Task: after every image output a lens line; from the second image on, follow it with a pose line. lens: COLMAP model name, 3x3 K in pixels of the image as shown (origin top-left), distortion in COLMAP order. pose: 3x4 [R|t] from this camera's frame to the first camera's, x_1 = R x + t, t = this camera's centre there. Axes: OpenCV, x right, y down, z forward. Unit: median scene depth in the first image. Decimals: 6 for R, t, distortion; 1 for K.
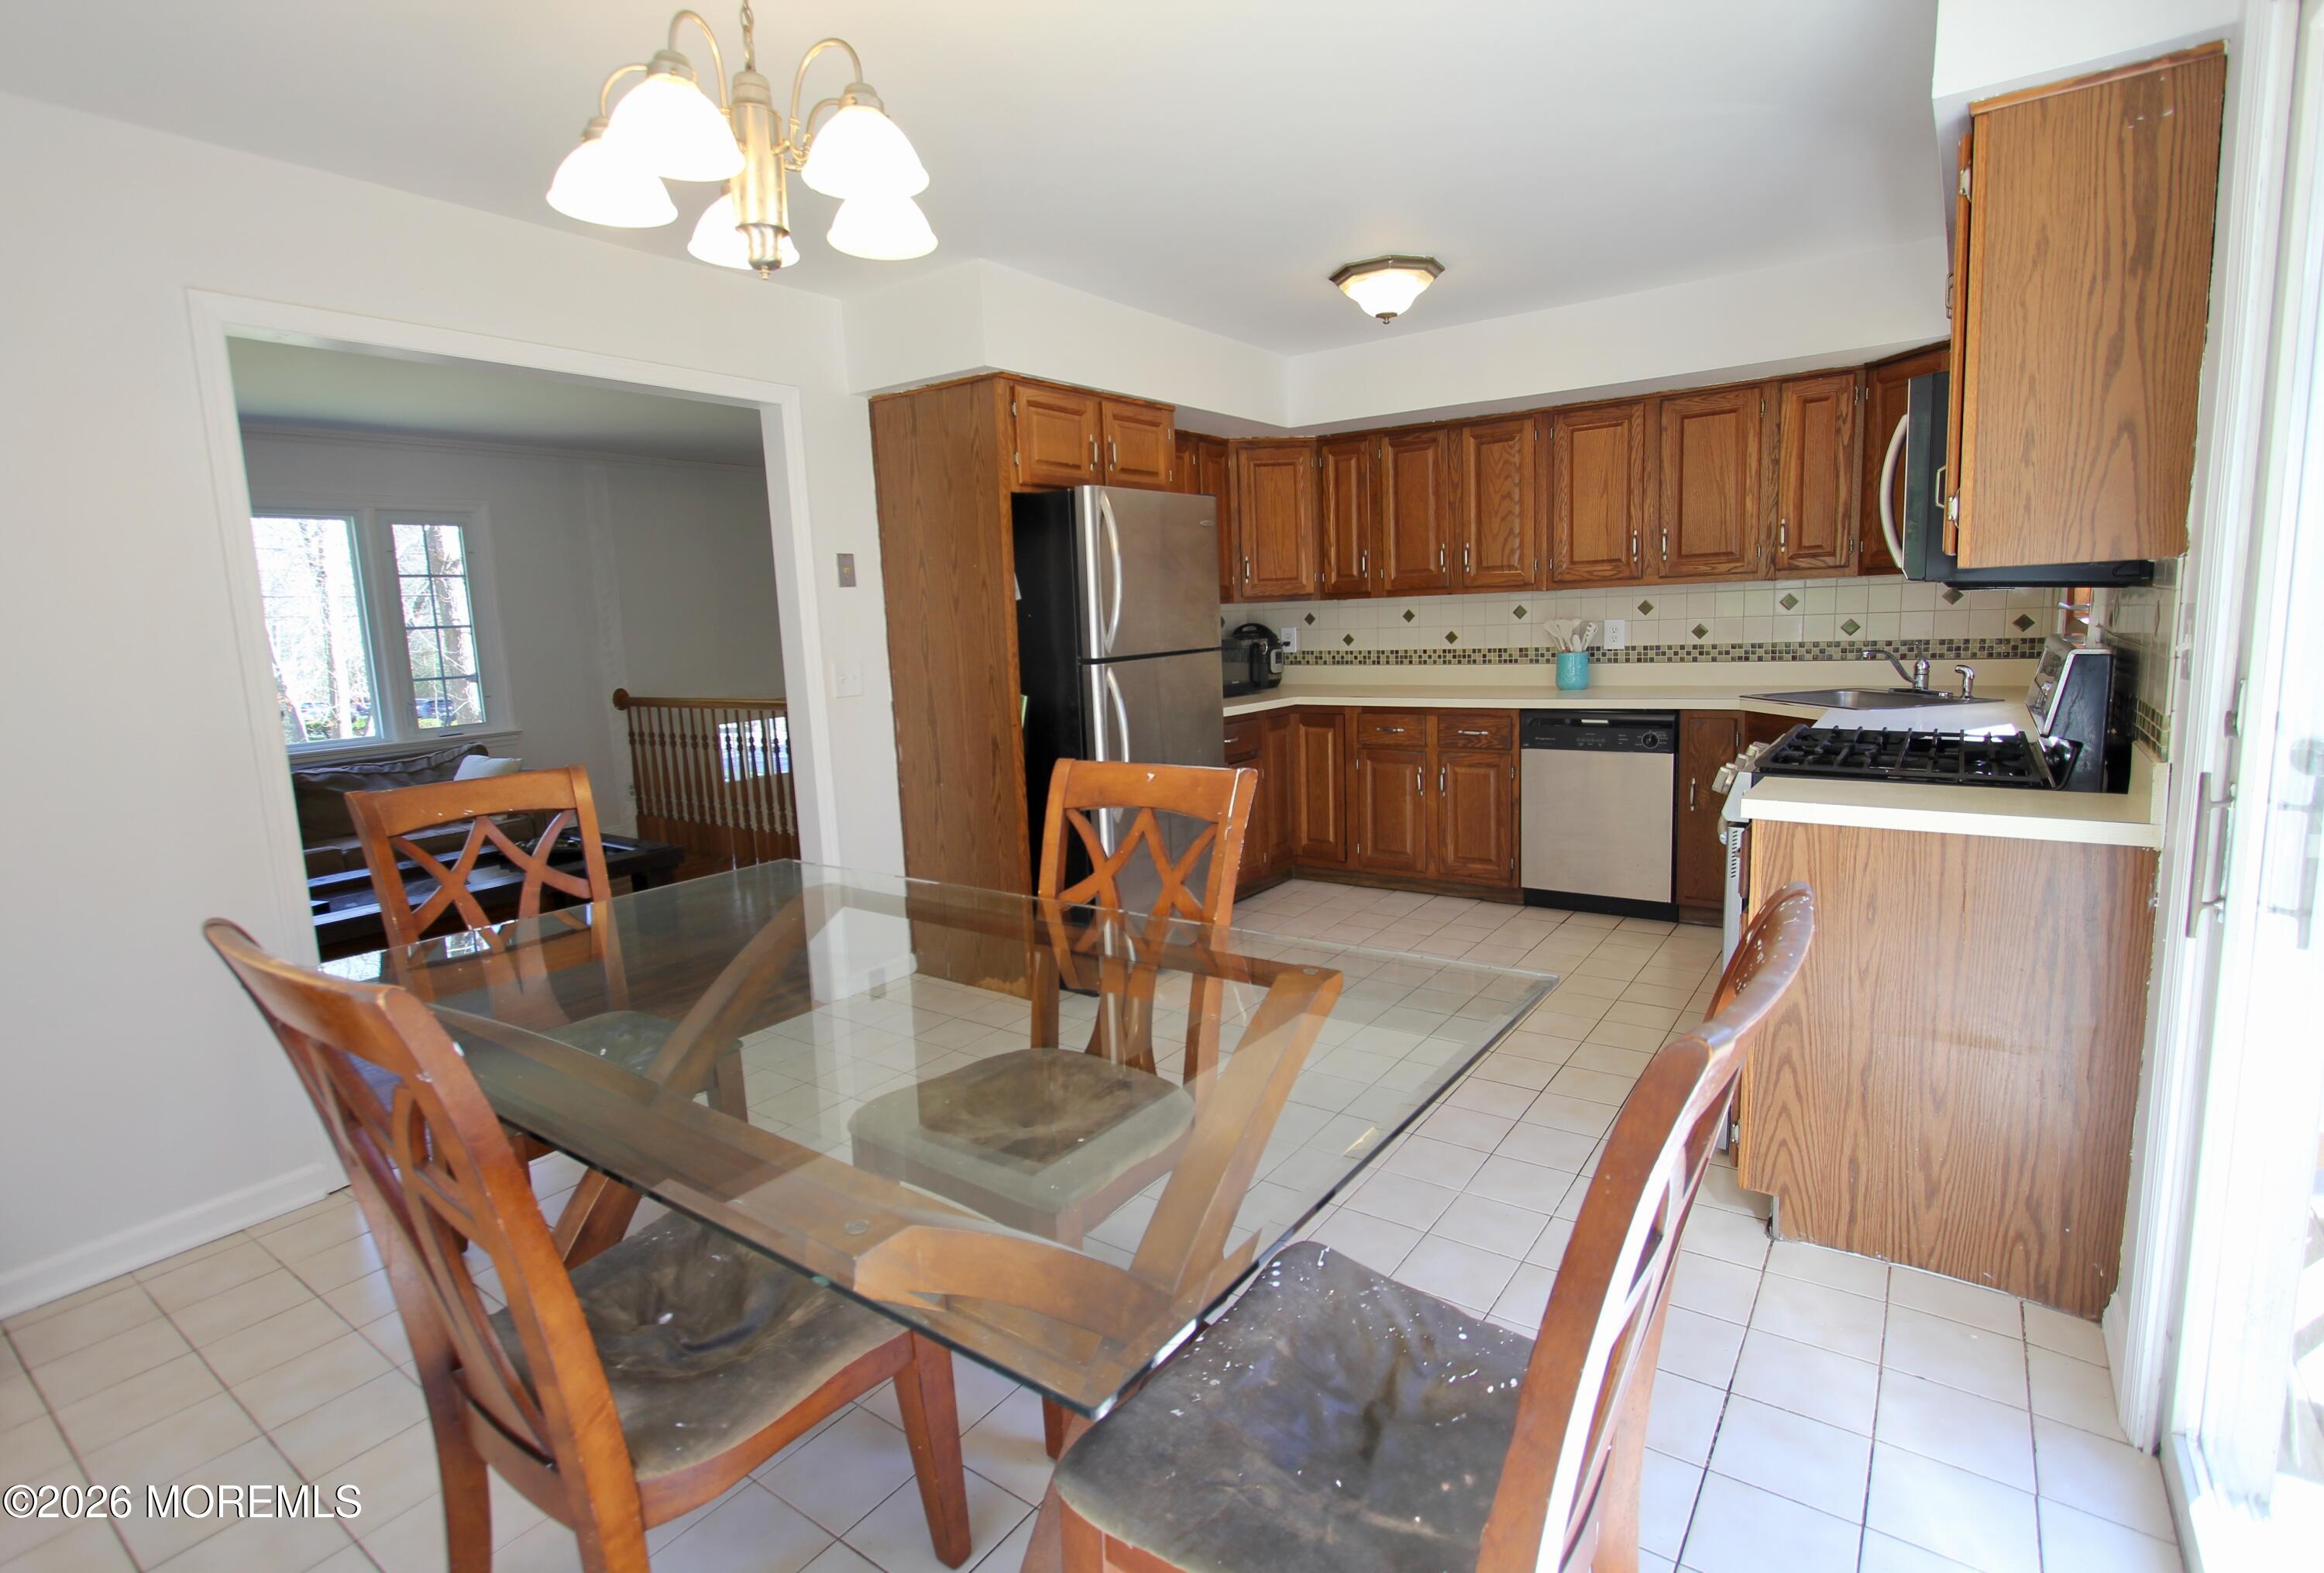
lens RADIAL K [[1103.9, 0, 1177.5], [0, 1103.9, 767.9], [0, 0, 1]] dist [-0.000996, -0.000331]
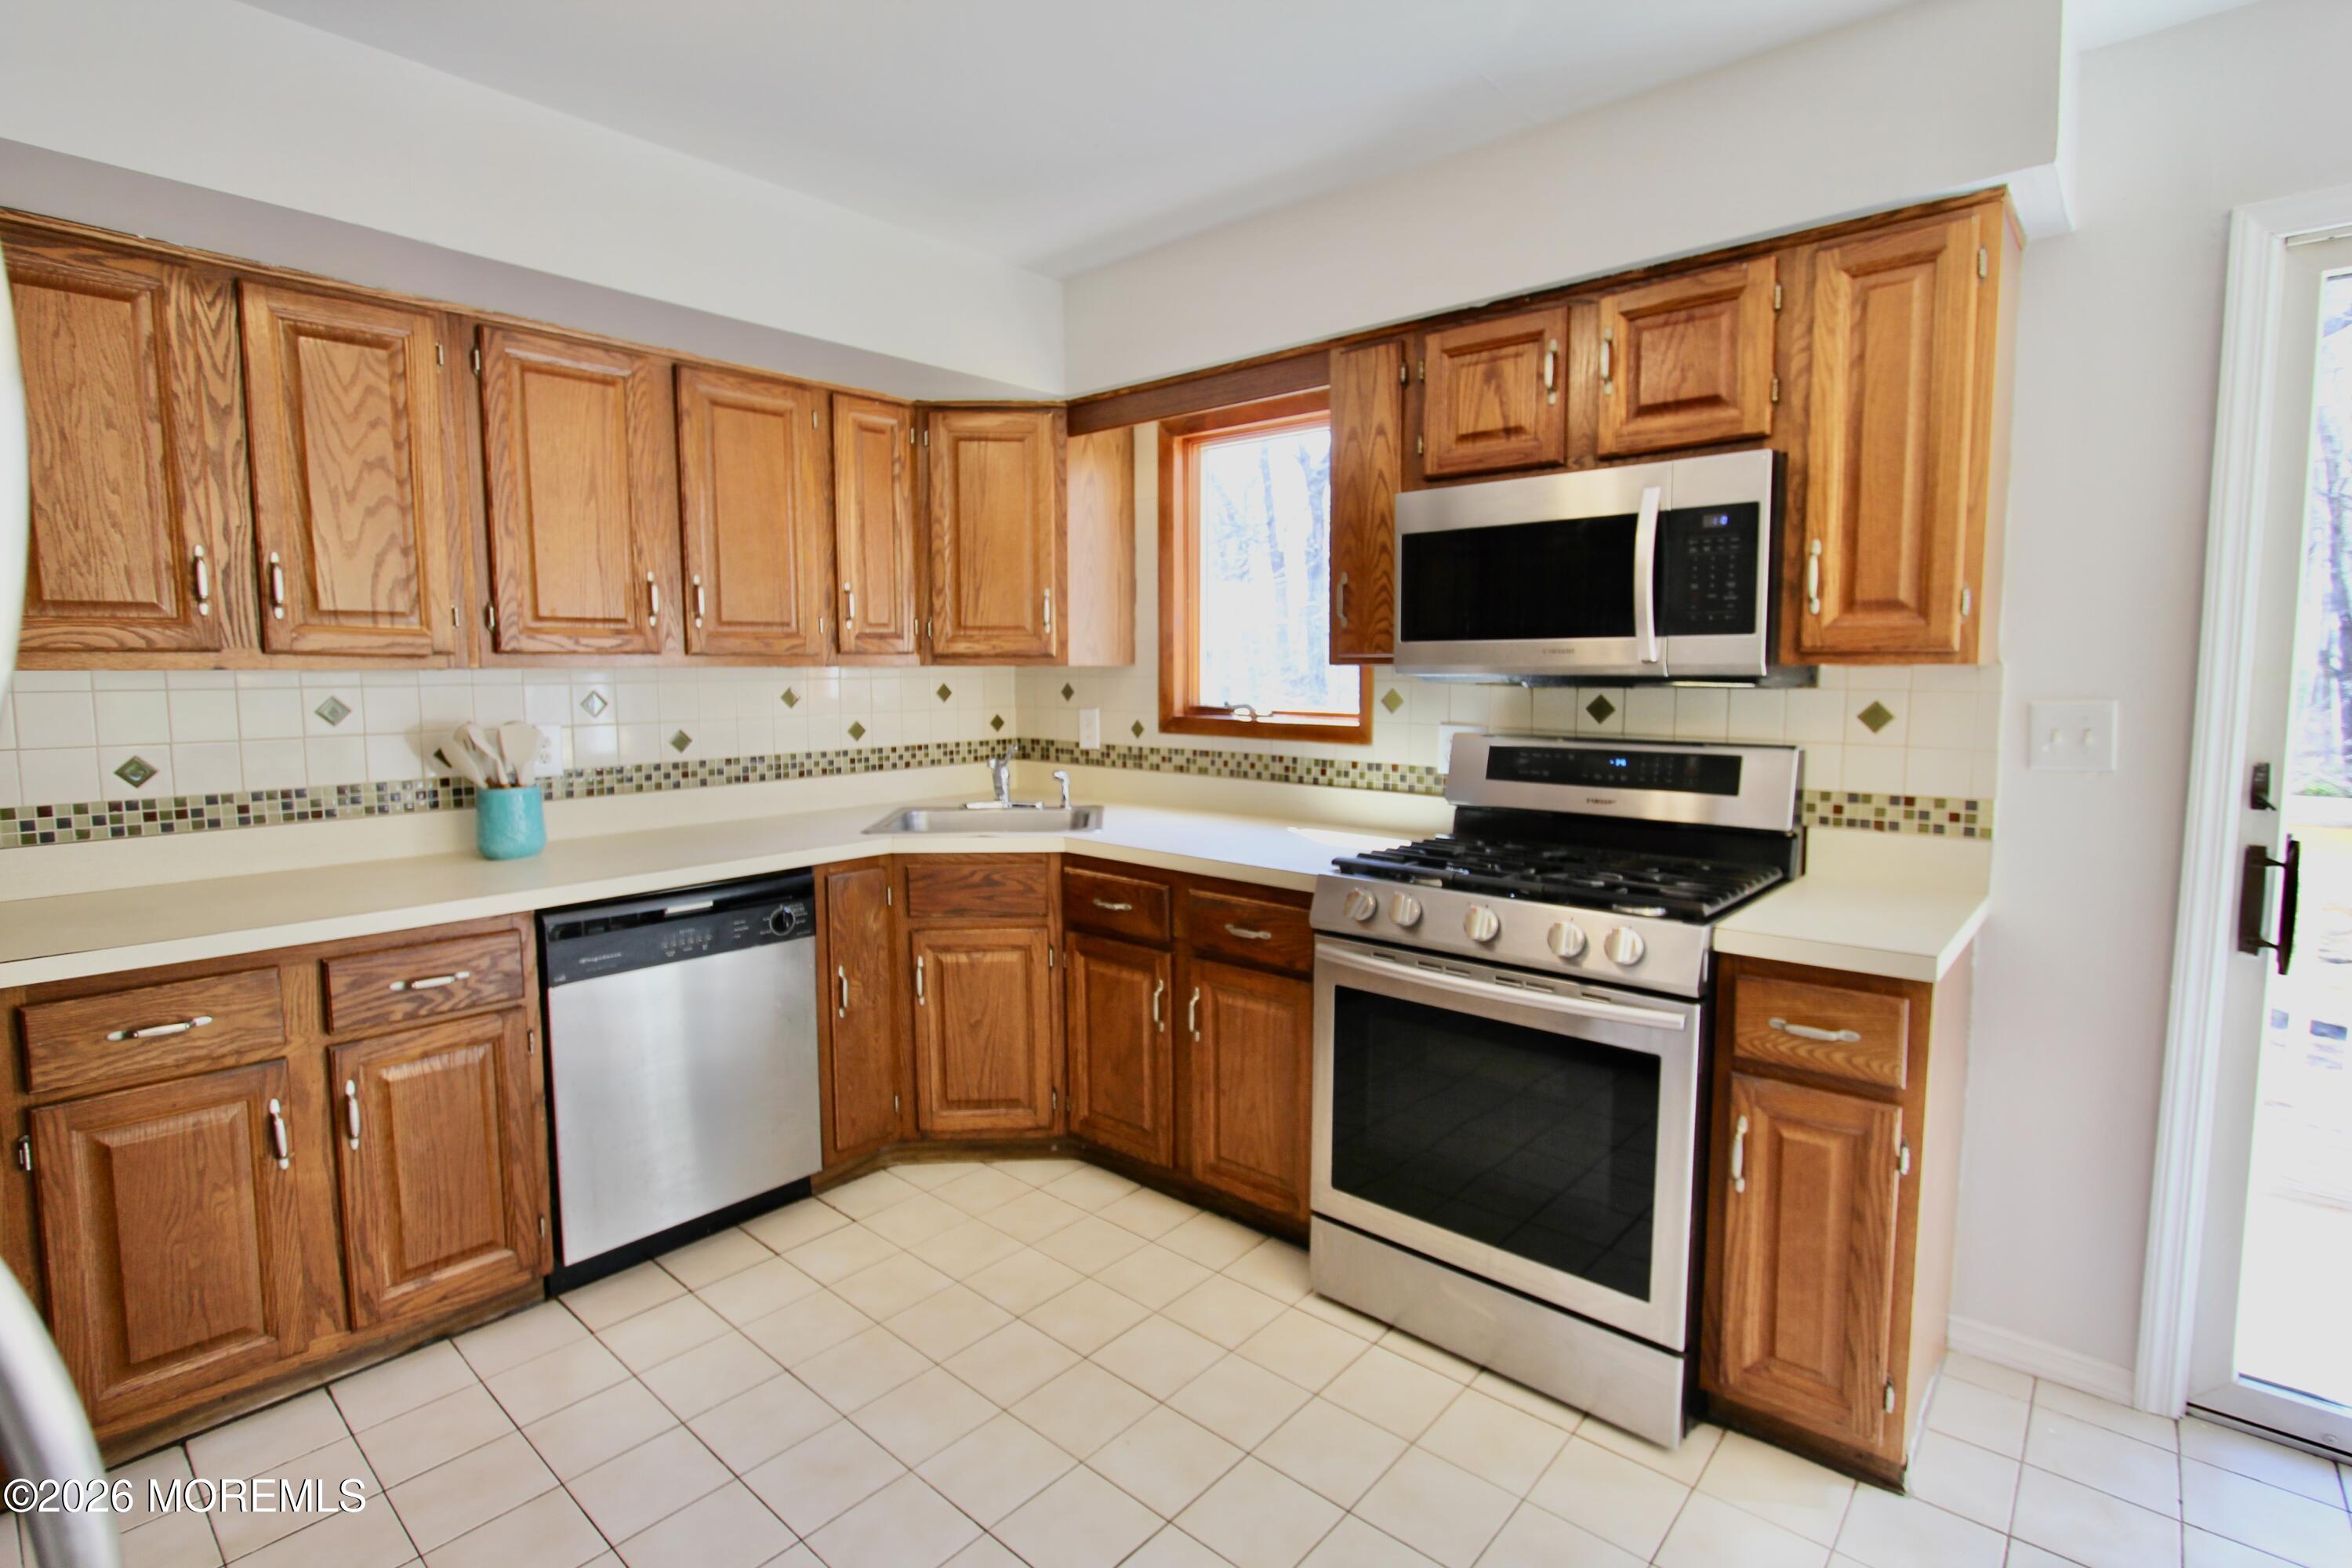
lens RADIAL K [[1094.6, 0, 1183.8], [0, 1094.6, 762.8], [0, 0, 1]] dist [-0.020885, 0.000449]
pose [[0.107527, -0.043871, 0.993234, -0.126520], [0.140538, 0.989665, 0.028499, -0.088675], [-0.984219, 0.136523, 0.112581, 0.645344]]
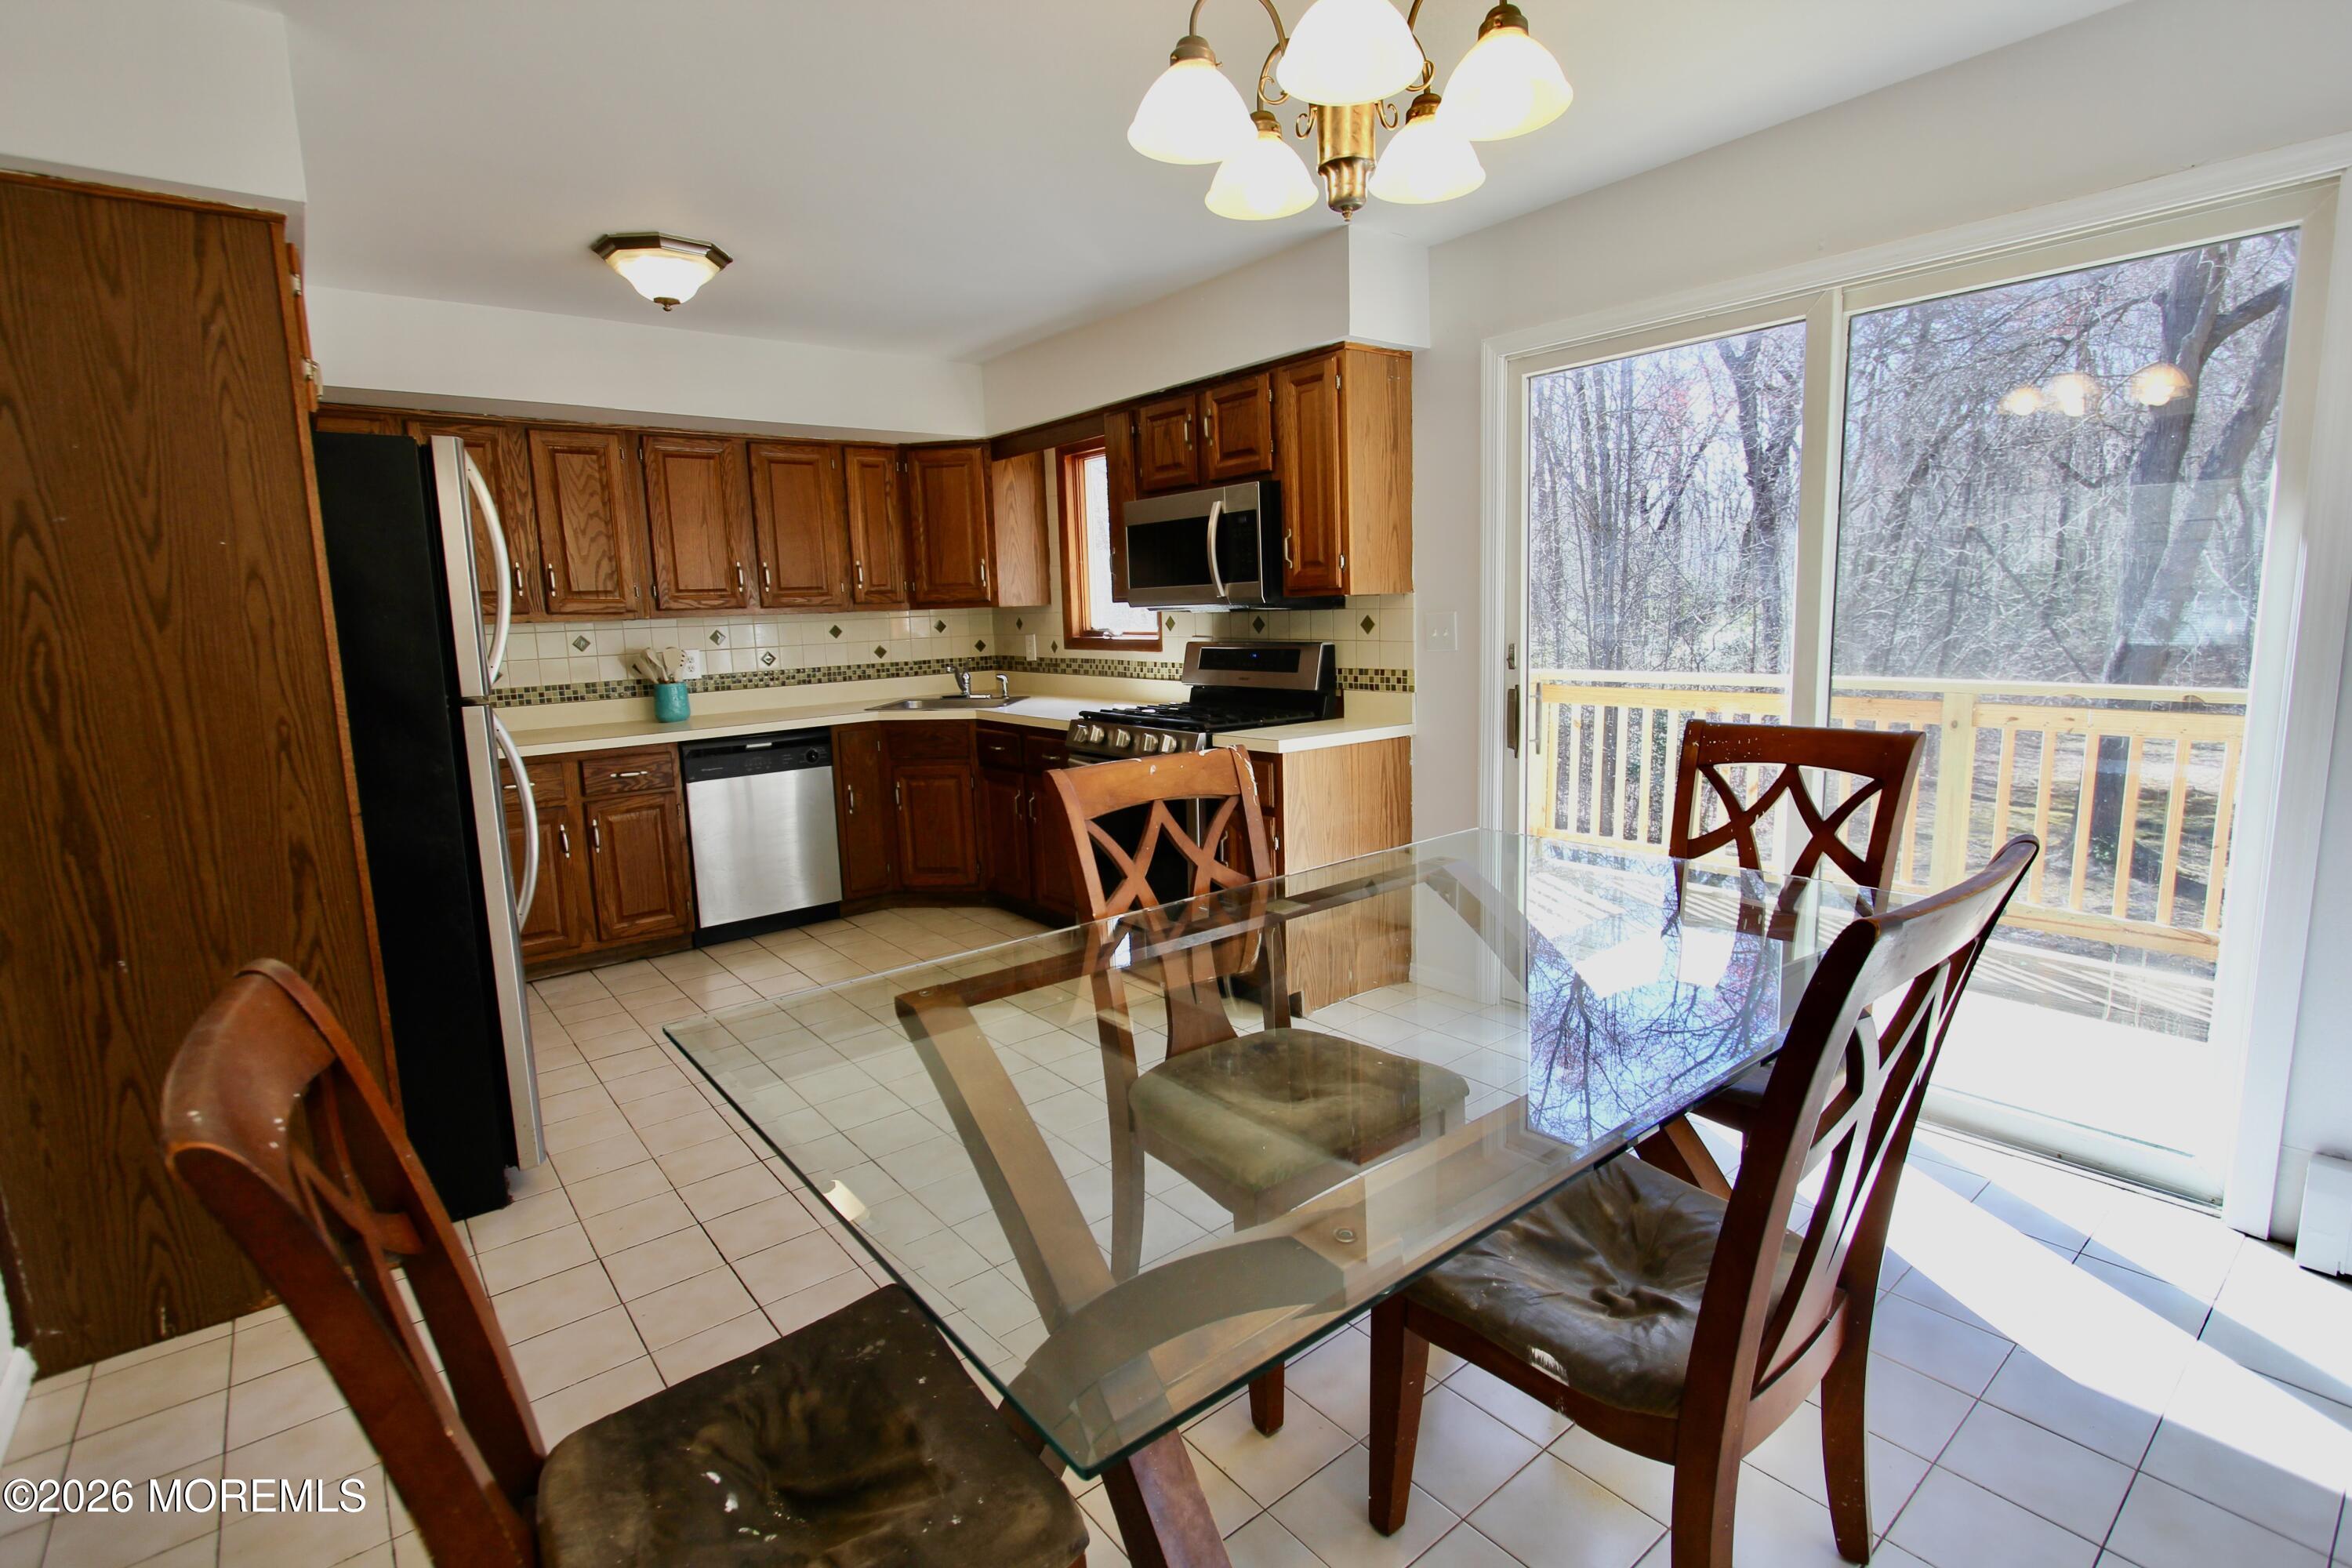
lens RADIAL K [[1094.6, 0, 1183.8], [0, 1094.6, 762.8], [0, 0, 1]] dist [-0.020885, 0.000449]
pose [[0.276013, -0.104297, 0.955478, -0.453730], [0.157838, 0.985518, 0.061980, -0.024911], [-0.948105, 0.133704, 0.288478, 0.317351]]
